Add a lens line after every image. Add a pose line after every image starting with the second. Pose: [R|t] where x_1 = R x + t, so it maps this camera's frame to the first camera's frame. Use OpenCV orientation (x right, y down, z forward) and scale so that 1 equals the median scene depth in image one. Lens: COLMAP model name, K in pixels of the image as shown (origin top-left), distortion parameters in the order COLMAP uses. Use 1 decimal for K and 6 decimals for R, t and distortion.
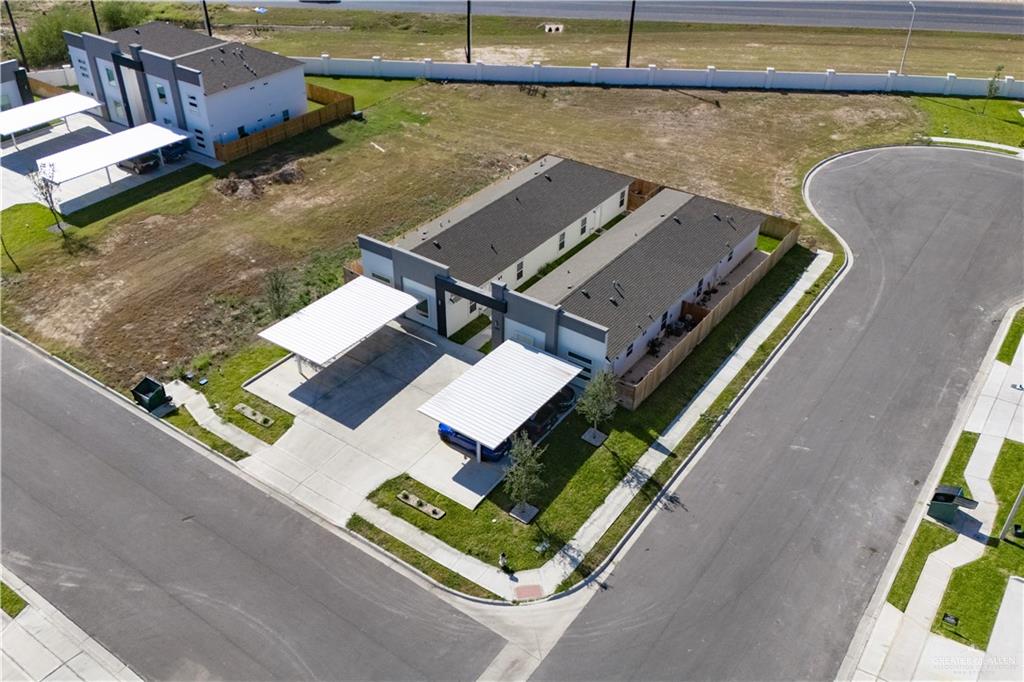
lens RADIAL K [[875.1, 0, 512.0], [0, 875.1, 341.0], [0, 0, 1]] dist [0.089235, -0.000029]
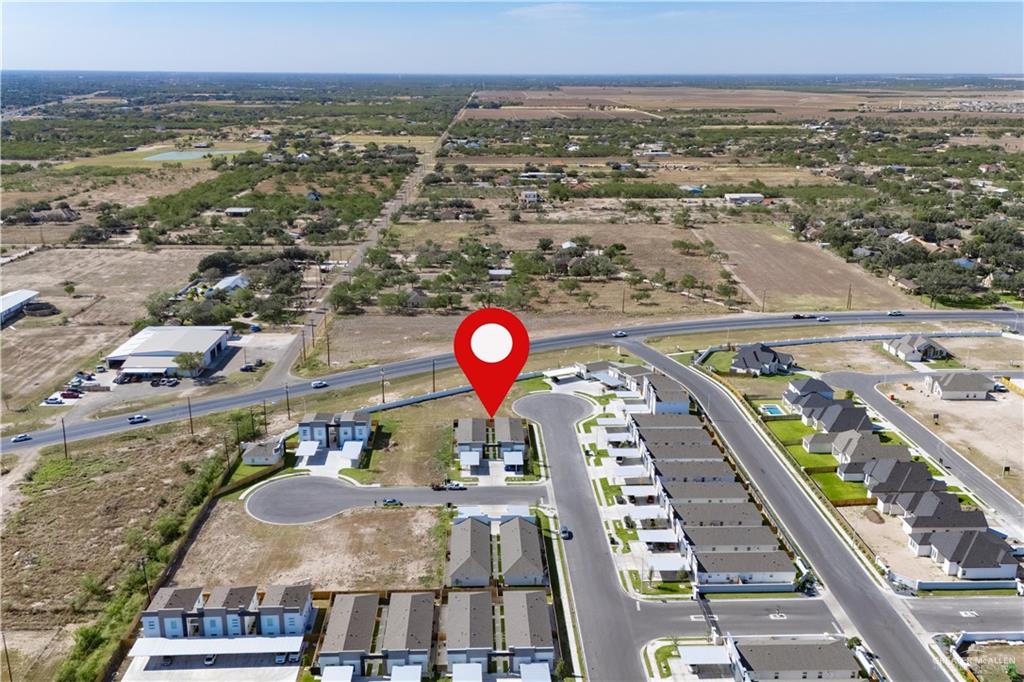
lens RADIAL K [[875.1, 0, 512.0], [0, 875.1, 341.0], [0, 0, 1]] dist [0.089235, -0.000029]
pose [[0.790776, -0.185604, 0.583288, -2.552541], [0.352362, 0.917226, -0.185841, 0.337333], [-0.500514, 0.352487, 0.790720, -2.896200]]
